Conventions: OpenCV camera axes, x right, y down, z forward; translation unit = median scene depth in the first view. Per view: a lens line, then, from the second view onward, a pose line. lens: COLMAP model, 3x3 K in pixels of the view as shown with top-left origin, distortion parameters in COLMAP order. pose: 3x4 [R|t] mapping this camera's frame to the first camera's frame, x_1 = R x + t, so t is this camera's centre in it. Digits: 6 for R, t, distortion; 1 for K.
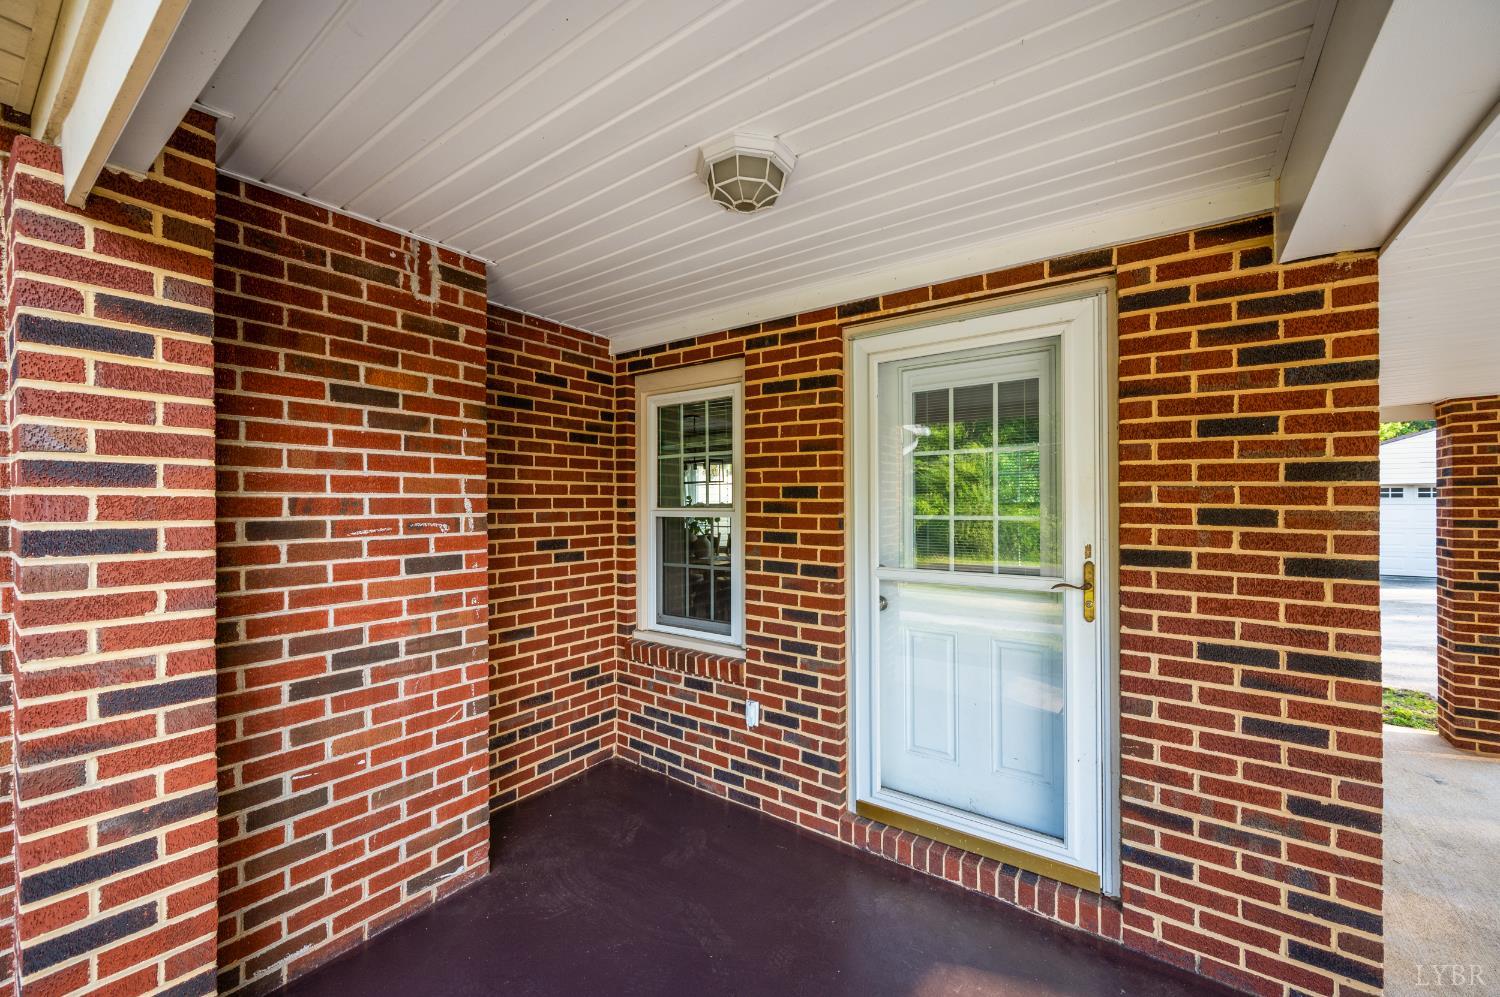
lens RADIAL K [[589.1, 0, 749.3], [0, 589.1, 502.5], [0, 0, 1]] dist [-0.001520, -0.000104]
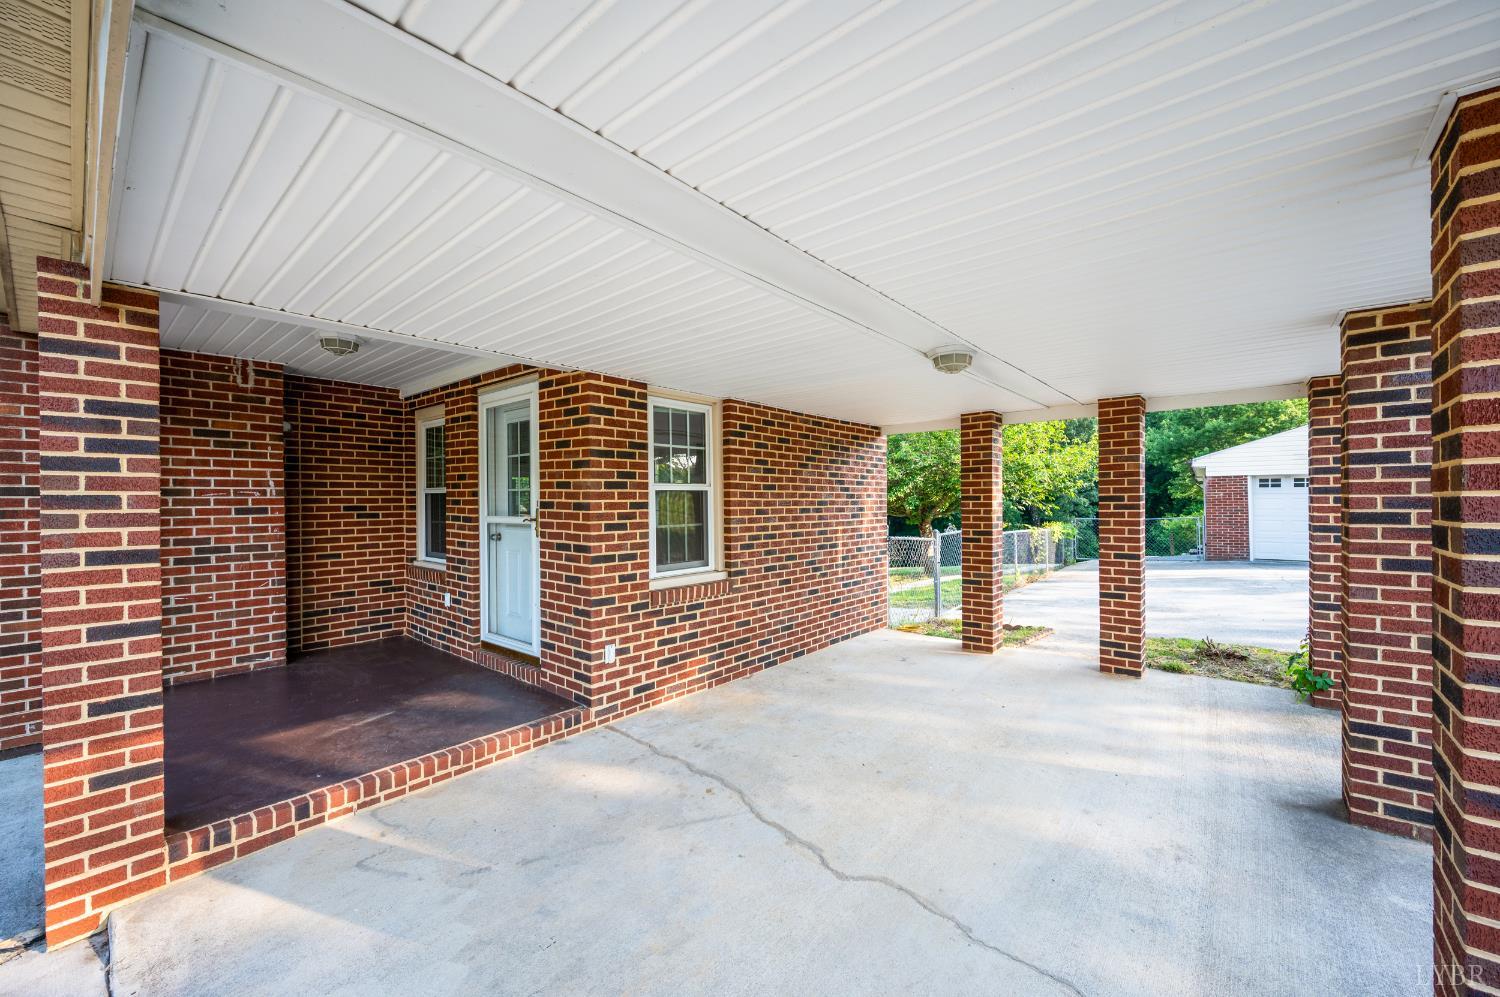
lens RADIAL K [[589.1, 0, 750.4], [0, 589.1, 501.8], [0, 0, 1]] dist [-0.001520, -0.000104]
pose [[0.996824, -0.001967, -0.079618, 1.365799], [0.002364, 0.999985, 0.004898, 0.062855], [0.079607, -0.005071, 0.996813, -0.926887]]
